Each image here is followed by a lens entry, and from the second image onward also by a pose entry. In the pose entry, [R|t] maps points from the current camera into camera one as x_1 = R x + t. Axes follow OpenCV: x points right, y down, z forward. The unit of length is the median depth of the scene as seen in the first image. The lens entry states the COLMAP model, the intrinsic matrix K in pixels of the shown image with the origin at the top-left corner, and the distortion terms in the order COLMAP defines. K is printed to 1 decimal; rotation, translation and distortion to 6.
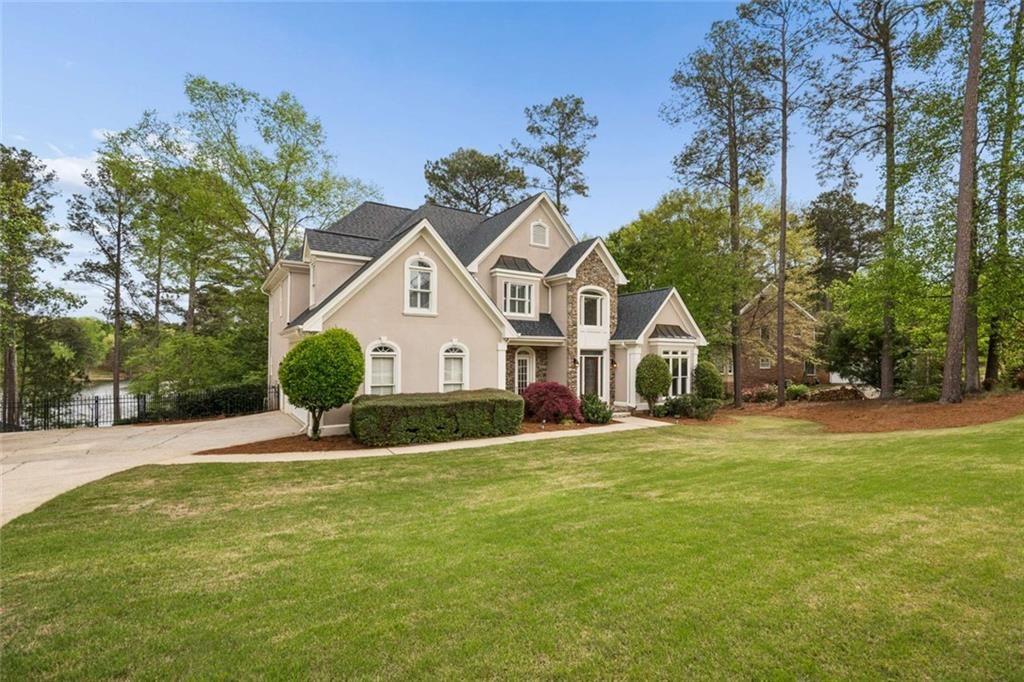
lens RADIAL K [[457.7, 0, 512.3], [0, 457.7, 345.7], [0, 0, 1]] dist [0.007708, -0.003433]
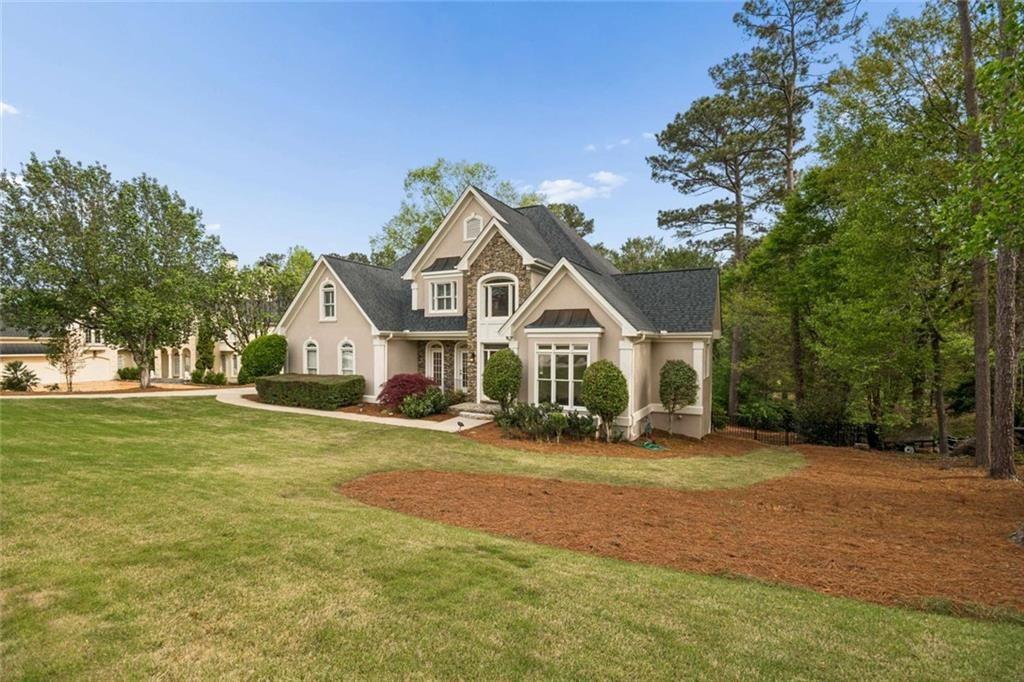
lens RADIAL K [[457.7, 0, 511.2], [0, 457.7, 348.9], [0, 0, 1]] dist [0.007708, -0.003433]
pose [[0.480906, 0.008675, -0.876729, 1.076392], [0.020928, 0.999553, 0.021370, 0.000902], [0.876522, -0.028625, 0.480510, 0.640996]]
